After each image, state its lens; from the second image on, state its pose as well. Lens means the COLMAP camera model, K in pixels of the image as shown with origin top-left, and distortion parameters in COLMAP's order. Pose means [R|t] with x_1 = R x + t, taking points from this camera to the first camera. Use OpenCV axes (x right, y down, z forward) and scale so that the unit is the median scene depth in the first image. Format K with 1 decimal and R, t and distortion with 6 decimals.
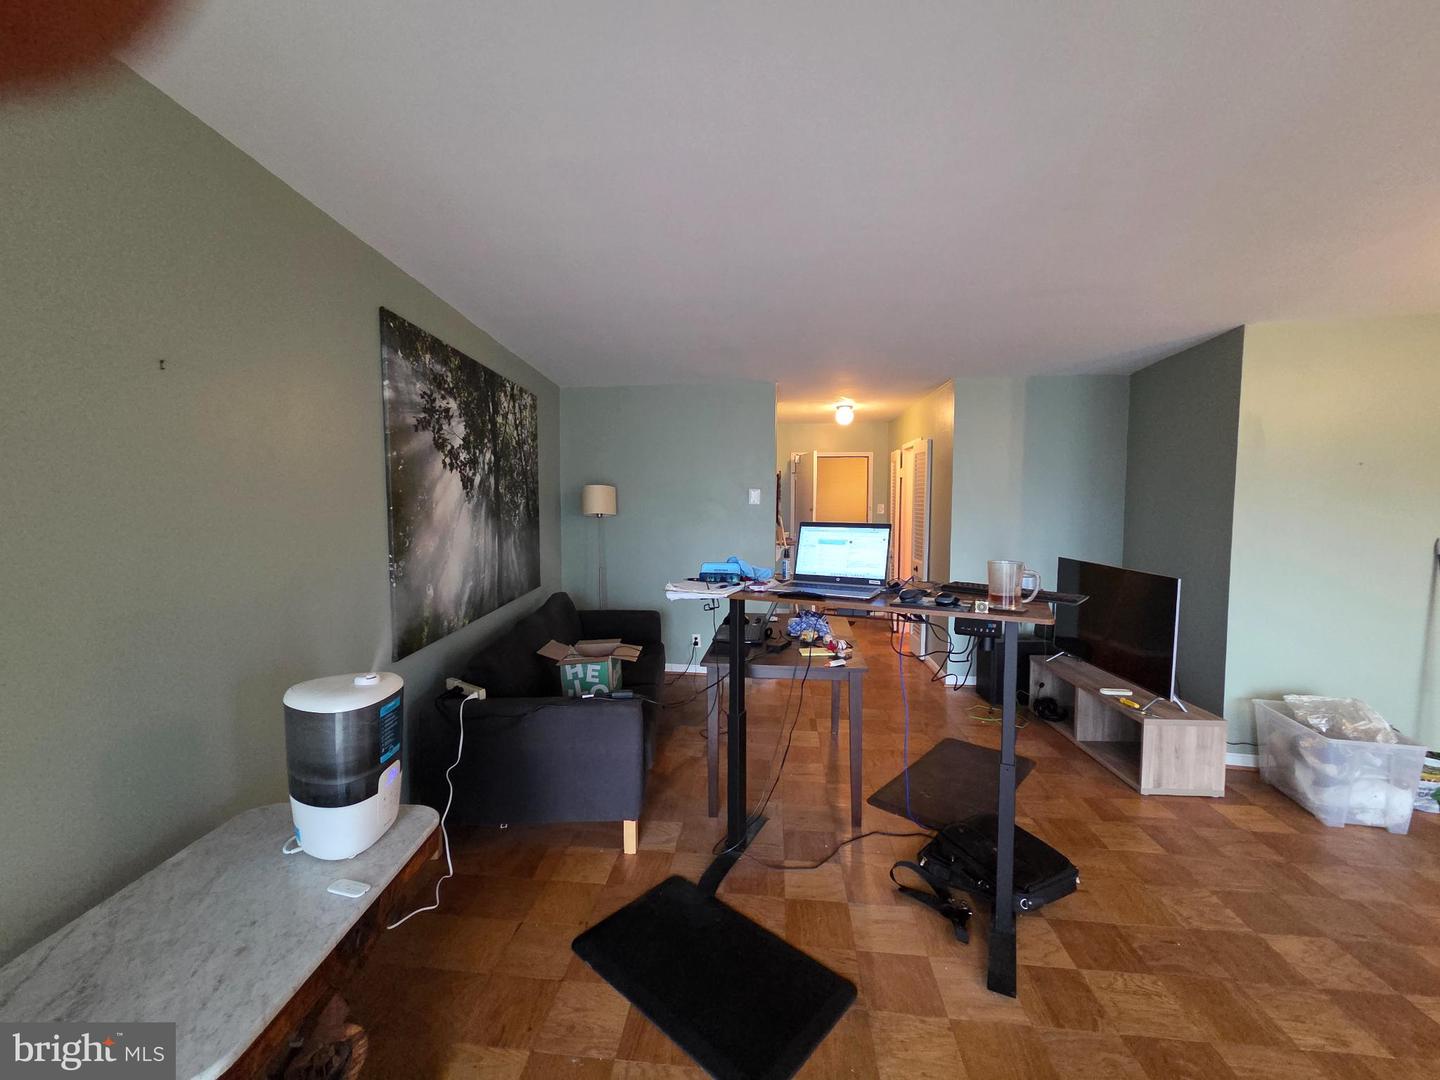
lens RADIAL K [[587.5, 0, 706.8], [0, 587.5, 528.9], [0, 0, 1]] dist [0.006096, -0.002069]
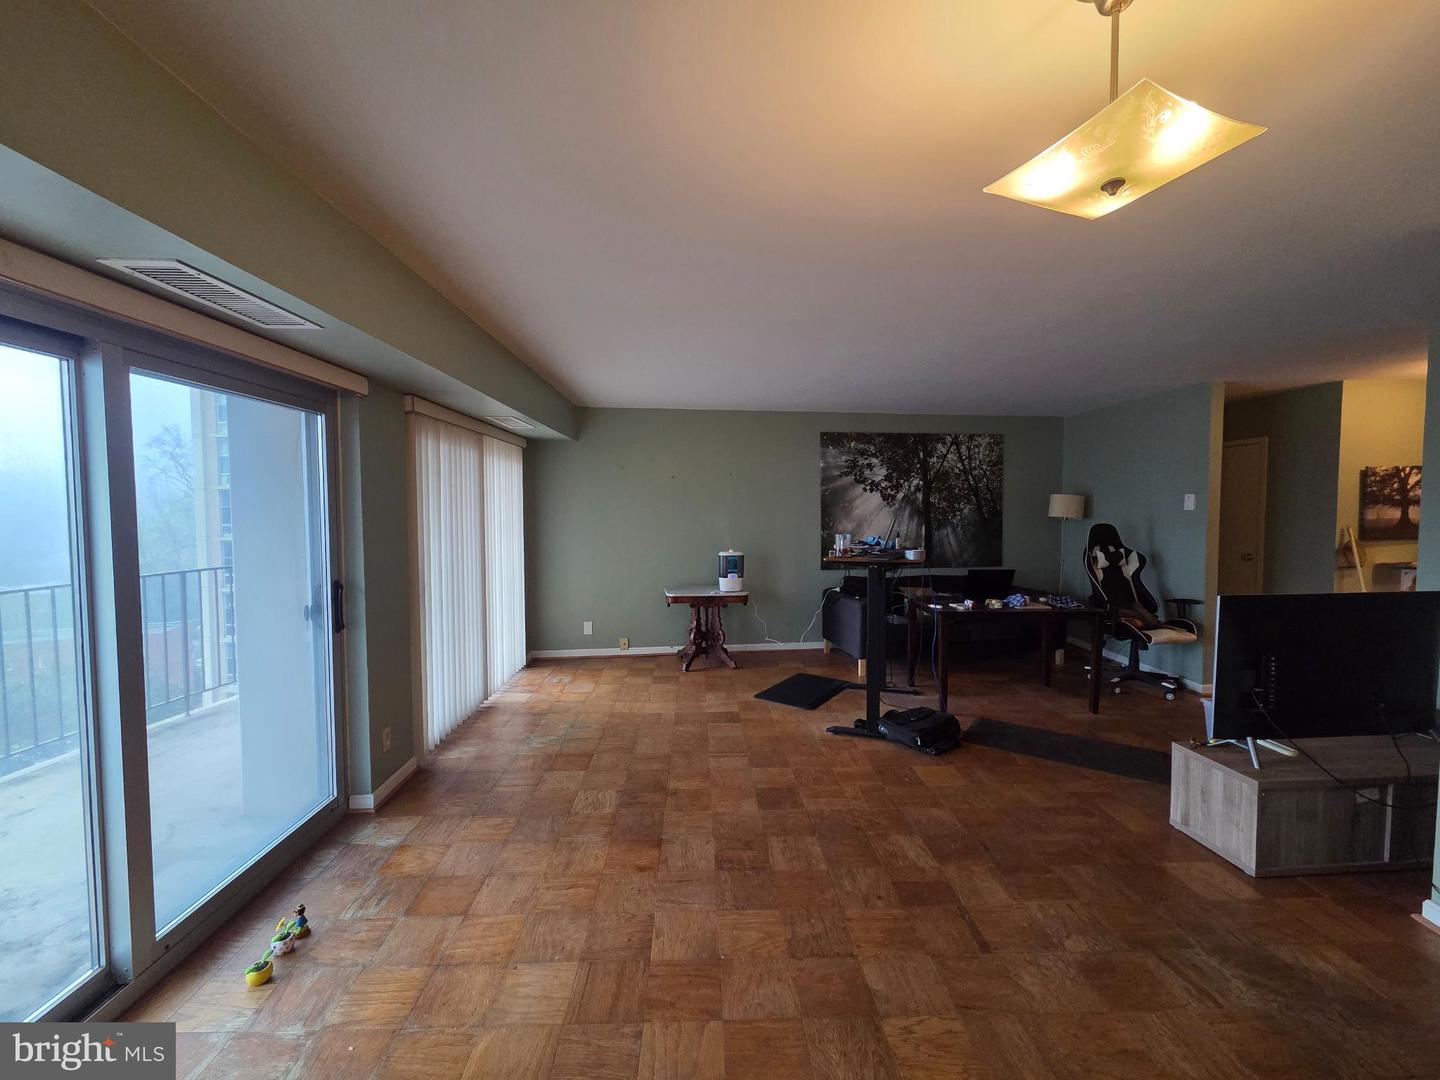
lens RADIAL K [[587.5, 0, 717.1], [0, 587.5, 535.0], [0, 0, 1]] dist [0.006096, -0.002069]
pose [[0.139171, 0.044863, -0.989252, 1.723081], [-0.047919, 0.998108, 0.038524, -0.000806], [0.989108, 0.042042, 0.141058, 0.173859]]
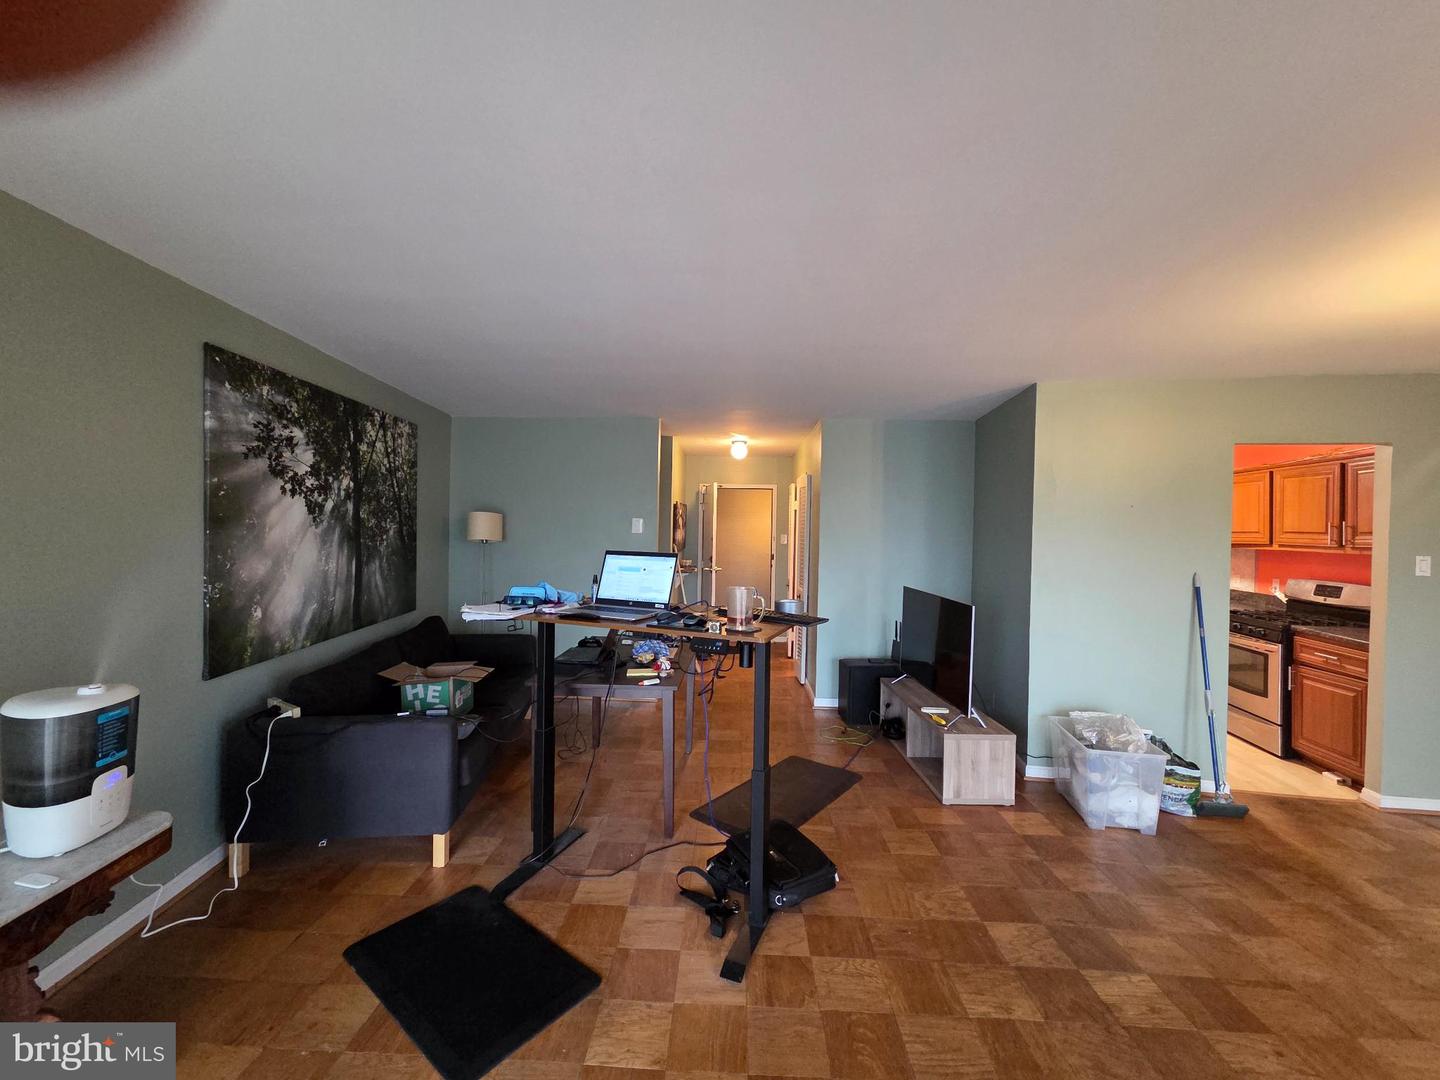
lens RADIAL K [[587.5, 0, 708.1], [0, 587.5, 529.2], [0, 0, 1]] dist [0.006096, -0.002069]
pose [[0.997522, 0.016690, 0.068341, 0.247004], [-0.013503, 0.998812, -0.046829, -0.002605], [-0.069042, 0.045790, 0.996562, -0.092331]]
